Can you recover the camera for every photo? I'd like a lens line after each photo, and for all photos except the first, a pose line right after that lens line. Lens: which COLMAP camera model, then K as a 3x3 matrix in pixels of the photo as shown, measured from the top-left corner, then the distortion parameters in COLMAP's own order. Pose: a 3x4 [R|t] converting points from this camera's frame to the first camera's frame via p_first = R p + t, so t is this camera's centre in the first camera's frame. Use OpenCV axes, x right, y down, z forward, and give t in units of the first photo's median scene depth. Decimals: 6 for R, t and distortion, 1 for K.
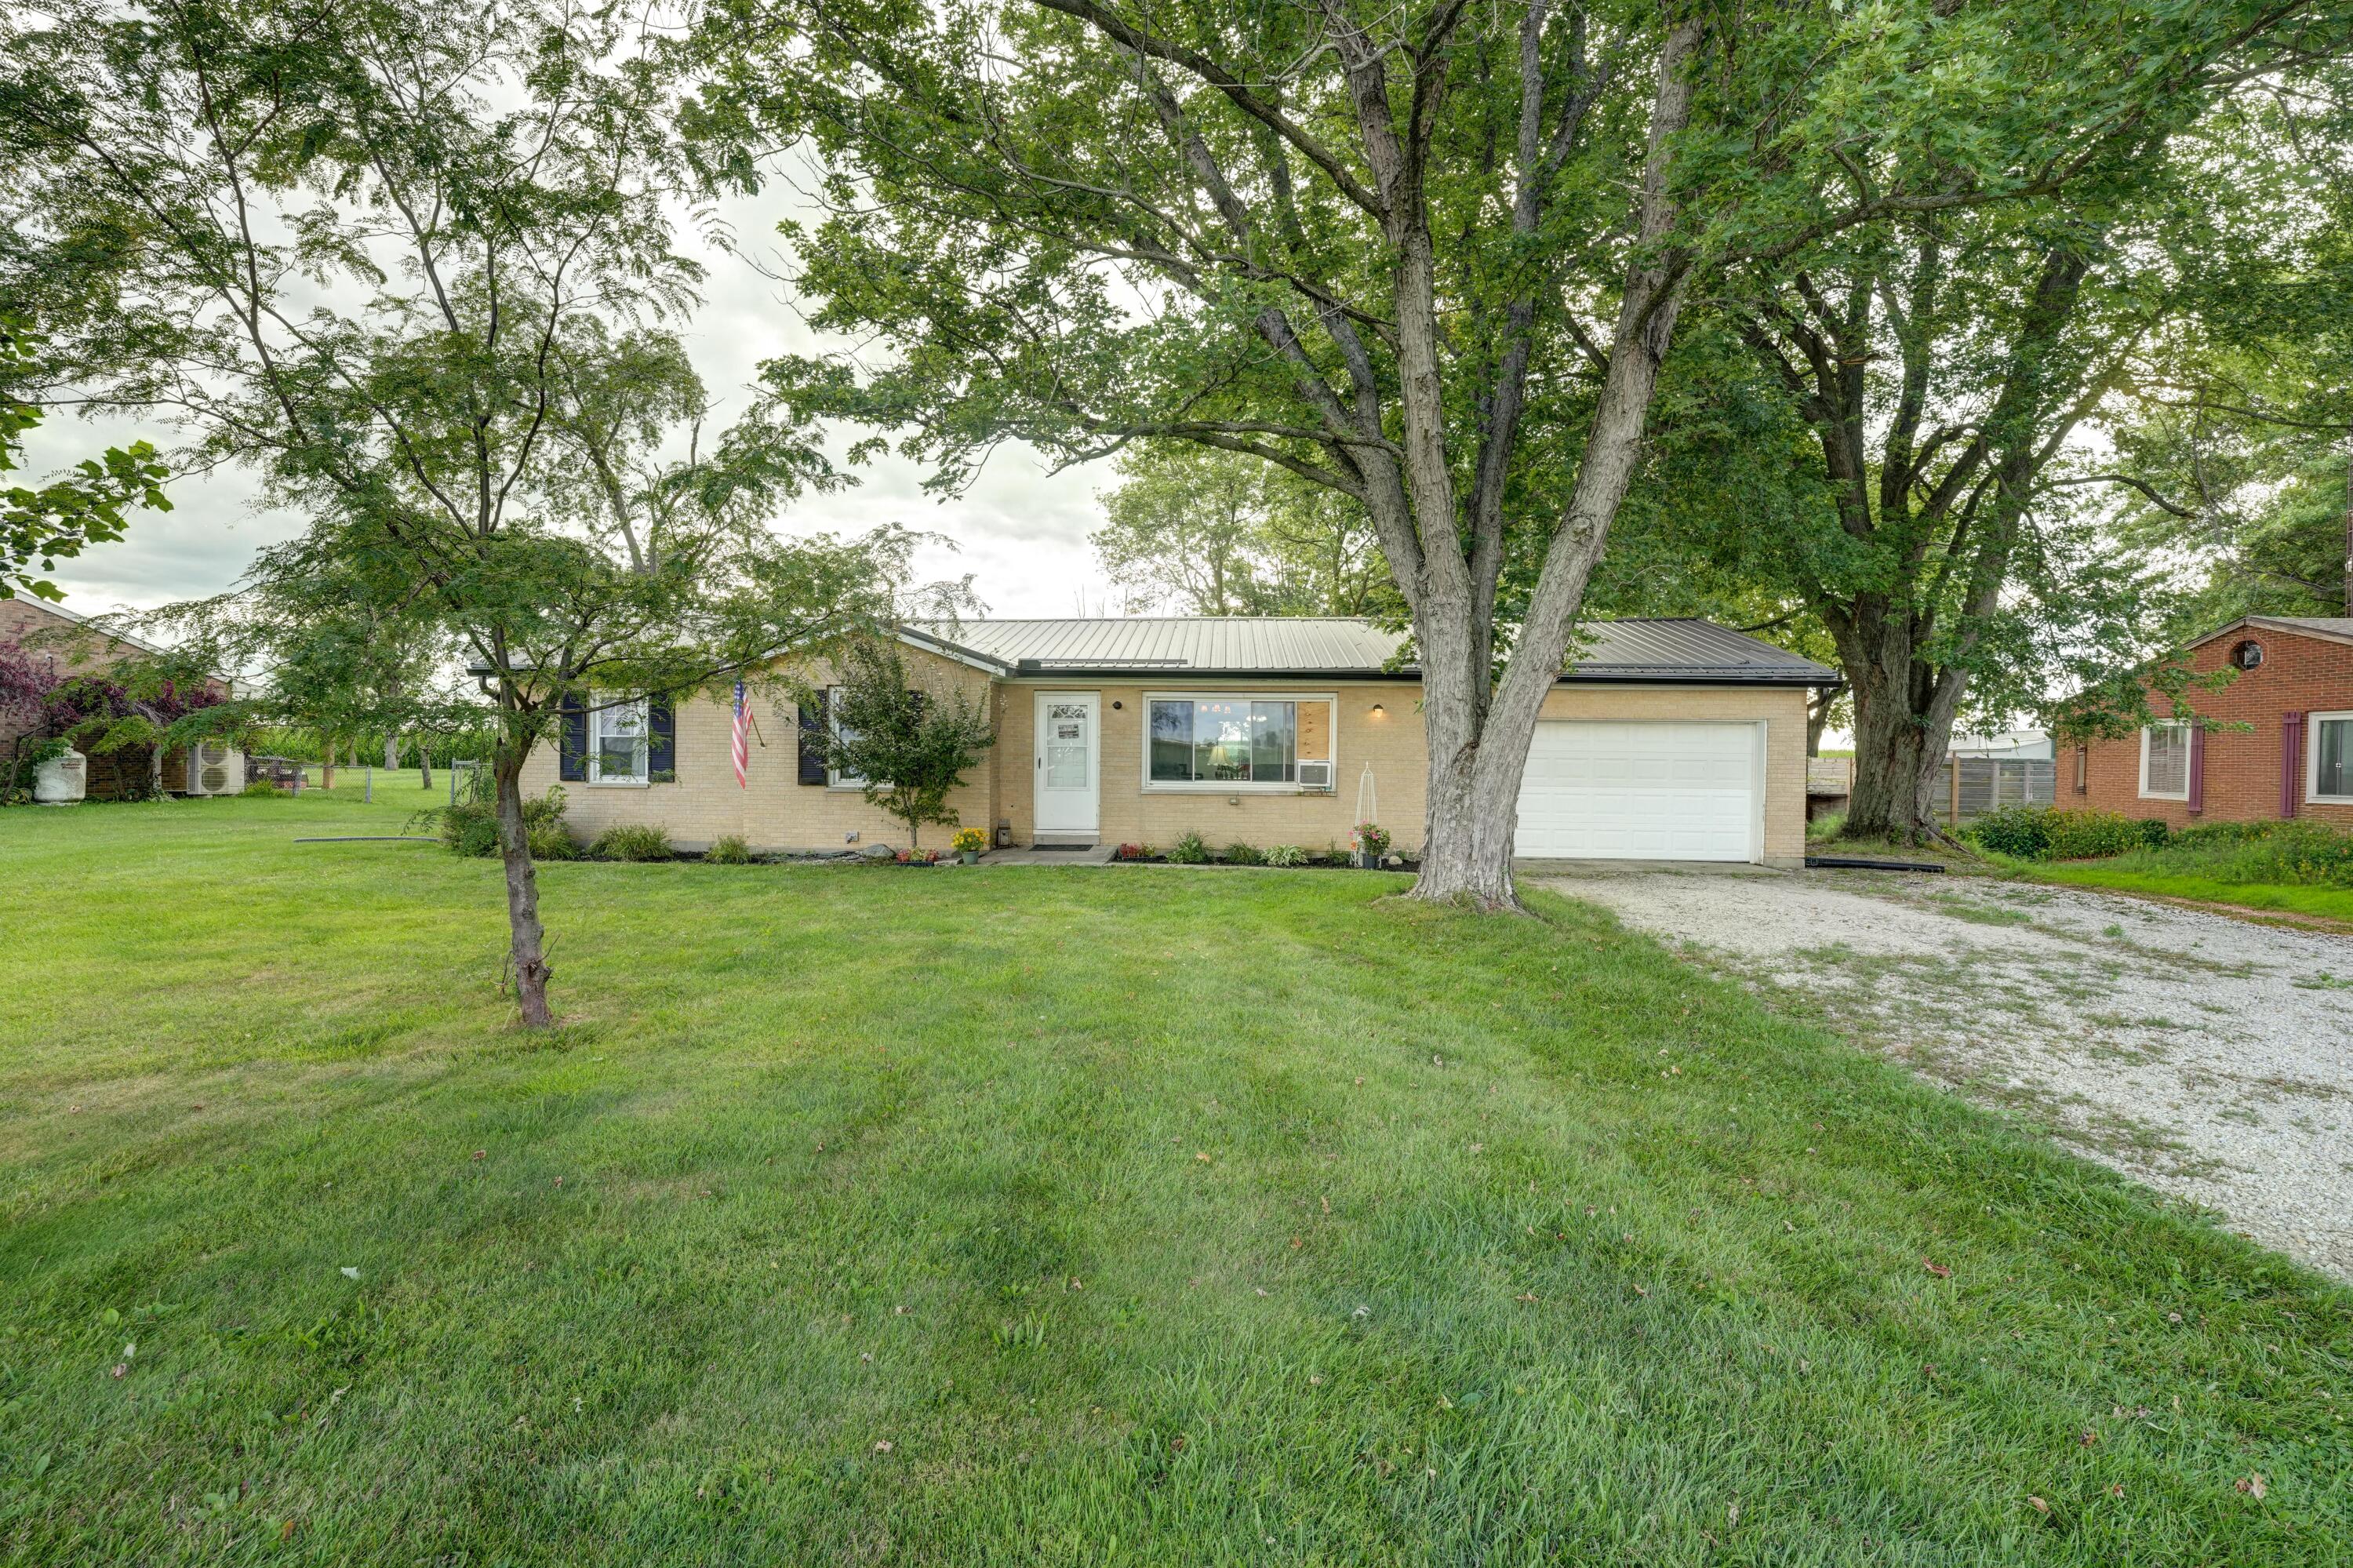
lens RADIAL K [[949.9, 0, 1180.1], [0, 949.9, 775.2], [0, 0, 1]] dist [-0.030155, 0.005528]
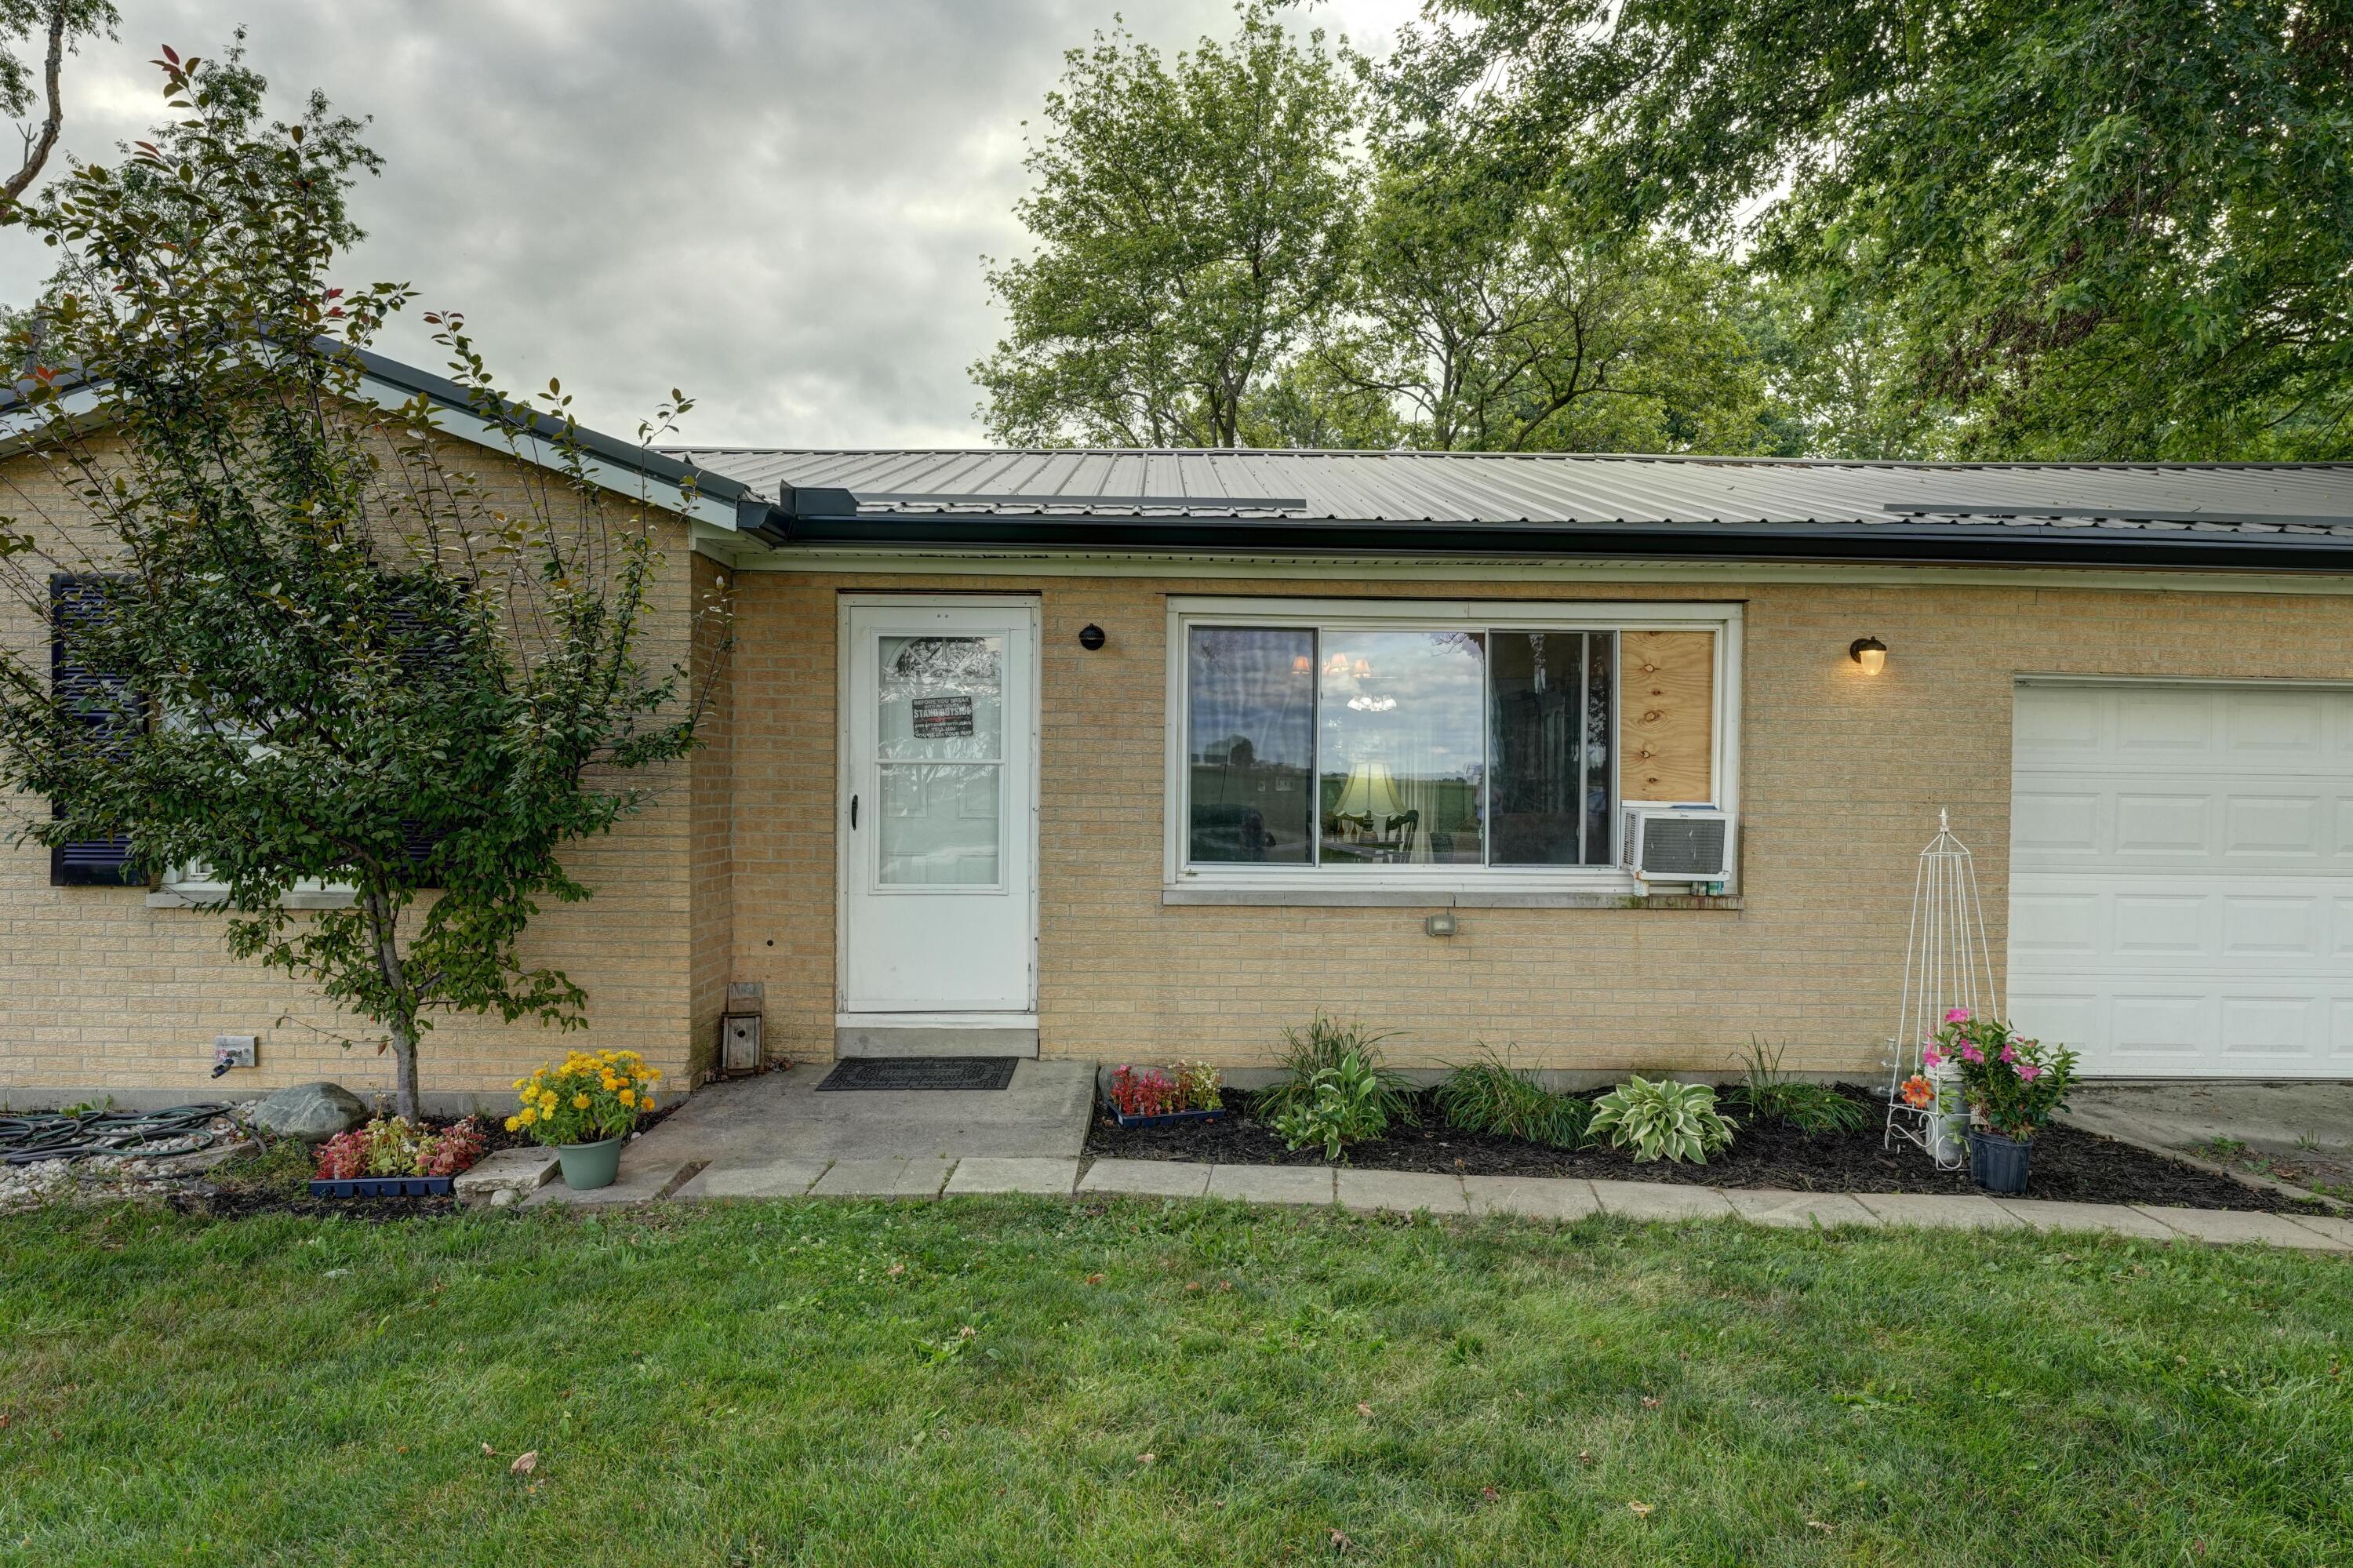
lens RADIAL K [[1368.2, 0, 1179.3], [0, 1368.2, 832.2], [0, 0, 1]] dist [0.001305, 0.000189]
pose [[0.998018, -0.002375, 0.062878, -0.066404], [0.001725, 0.999945, 0.010388, -0.010777], [-0.062900, -0.010259, 0.997967, 0.527313]]
